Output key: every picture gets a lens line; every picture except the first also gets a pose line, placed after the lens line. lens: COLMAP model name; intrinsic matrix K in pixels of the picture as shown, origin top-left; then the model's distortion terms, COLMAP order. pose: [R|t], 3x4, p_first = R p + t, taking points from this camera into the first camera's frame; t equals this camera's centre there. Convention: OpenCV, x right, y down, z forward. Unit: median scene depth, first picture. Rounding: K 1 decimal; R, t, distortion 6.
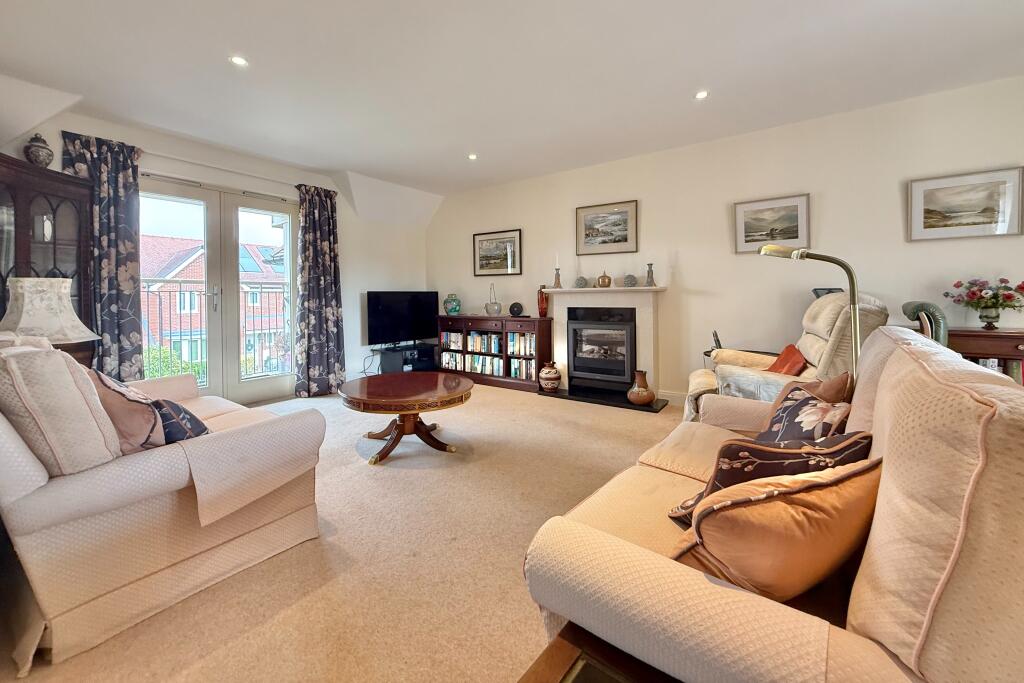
lens RADIAL K [[414.9, 0, 503.9], [0, 414.9, 298.2], [0, 0, 1]] dist [0.000847, 0.000131]
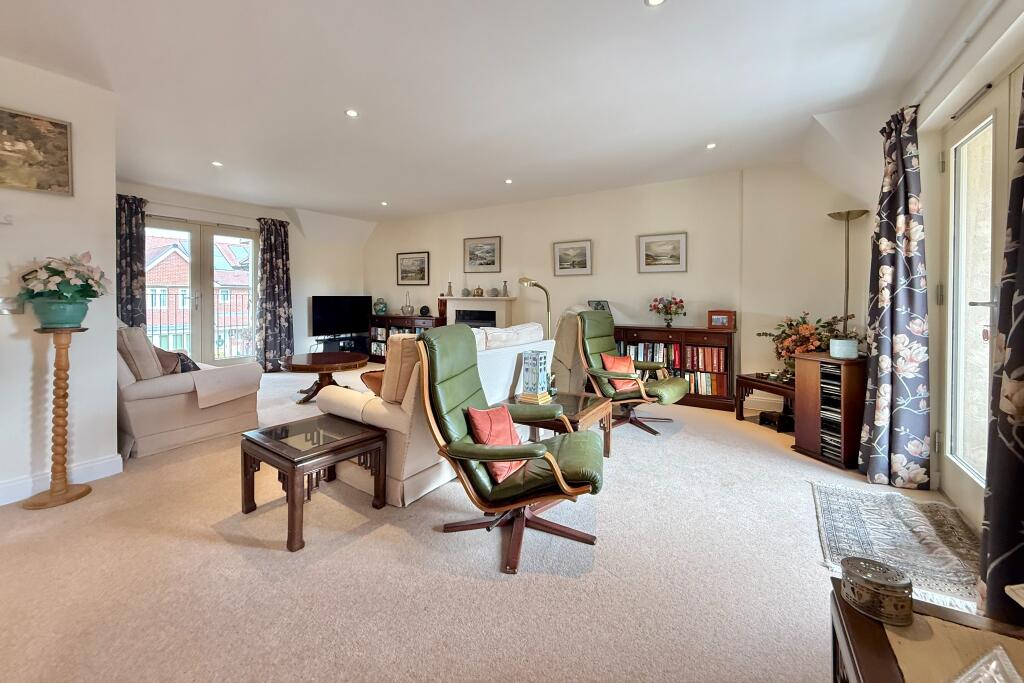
lens RADIAL K [[408.7, 0, 498.3], [0, 408.7, 301.6], [0, 0, 1]] dist [0.002140, 0.000338]
pose [[0.998808, 0.013909, 0.046779, 0.232159], [-0.014305, 0.999865, 0.008130, -0.019667], [-0.046659, -0.008790, 0.998872, -0.384388]]
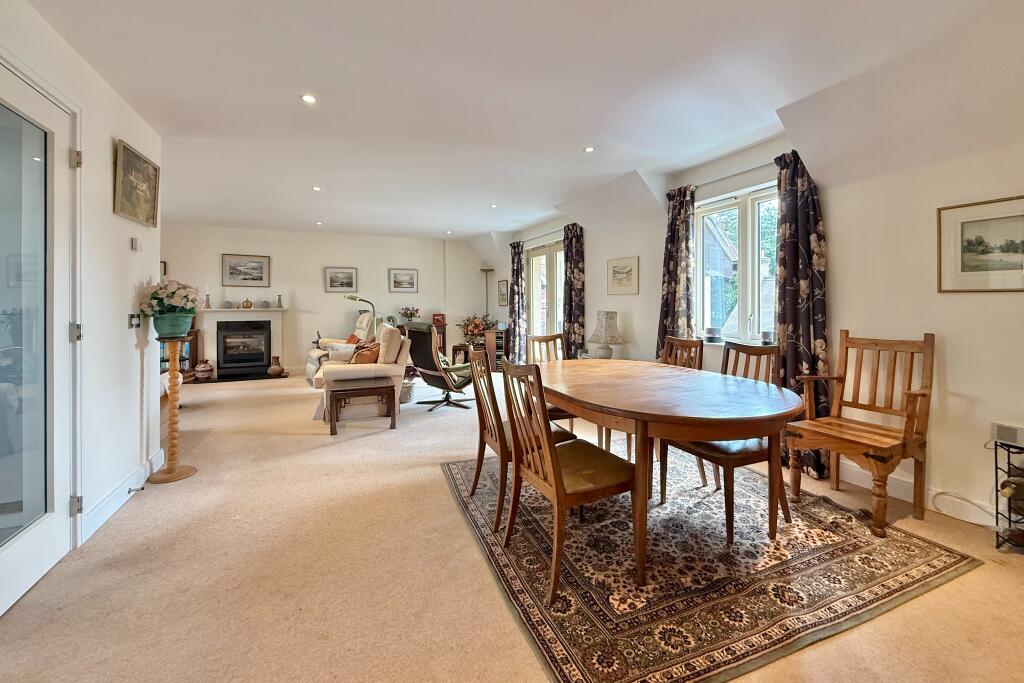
lens RADIAL K [[408.7, 0, 498.3], [0, 408.7, 301.6], [0, 0, 1]] dist [0.002140, 0.000338]
pose [[0.526517, 0.015958, 0.850015, -0.553124], [0.003502, 0.999775, -0.020939, -0.014515], [-0.850157, 0.014001, 0.526342, -0.608947]]
